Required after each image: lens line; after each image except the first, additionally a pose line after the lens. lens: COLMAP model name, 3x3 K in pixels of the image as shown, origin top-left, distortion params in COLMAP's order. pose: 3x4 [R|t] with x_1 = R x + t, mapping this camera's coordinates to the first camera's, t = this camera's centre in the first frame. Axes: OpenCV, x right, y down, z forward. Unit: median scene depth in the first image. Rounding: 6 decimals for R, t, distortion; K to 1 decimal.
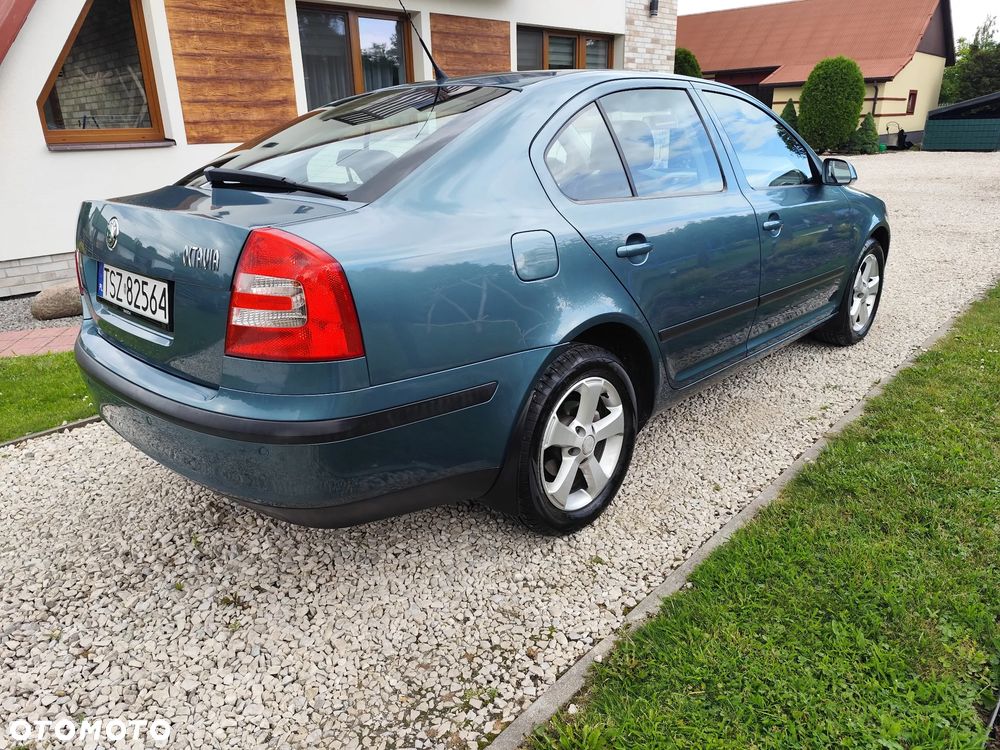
lens RADIAL K [[689.3, 0, 500.0], [0, 689.3, 375.0], [0, 0, 1]] dist [0.021806, -0.032065]
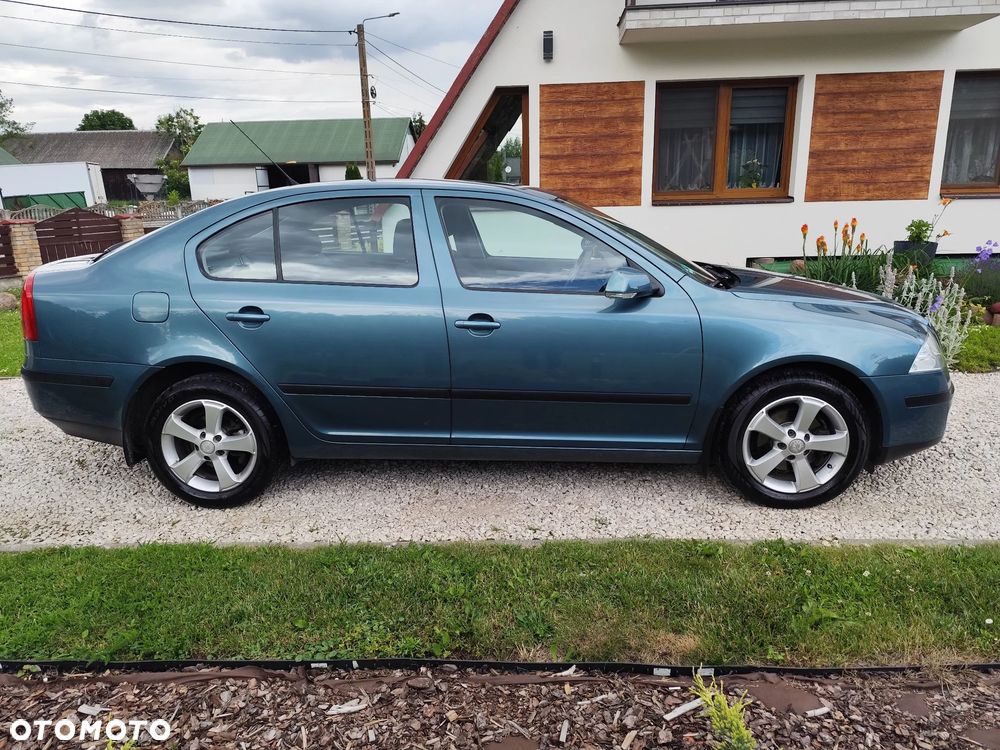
lens RADIAL K [[683.1, 0, 500.0], [0, 683.1, 375.0], [0, 0, 1]] dist [0.024671, -0.028757]
pose [[0.641925, 0.210681, -0.737256, 0.479629], [-0.255017, 0.965436, 0.053845, -0.083380], [0.723118, 0.153449, 0.673464, 0.145737]]
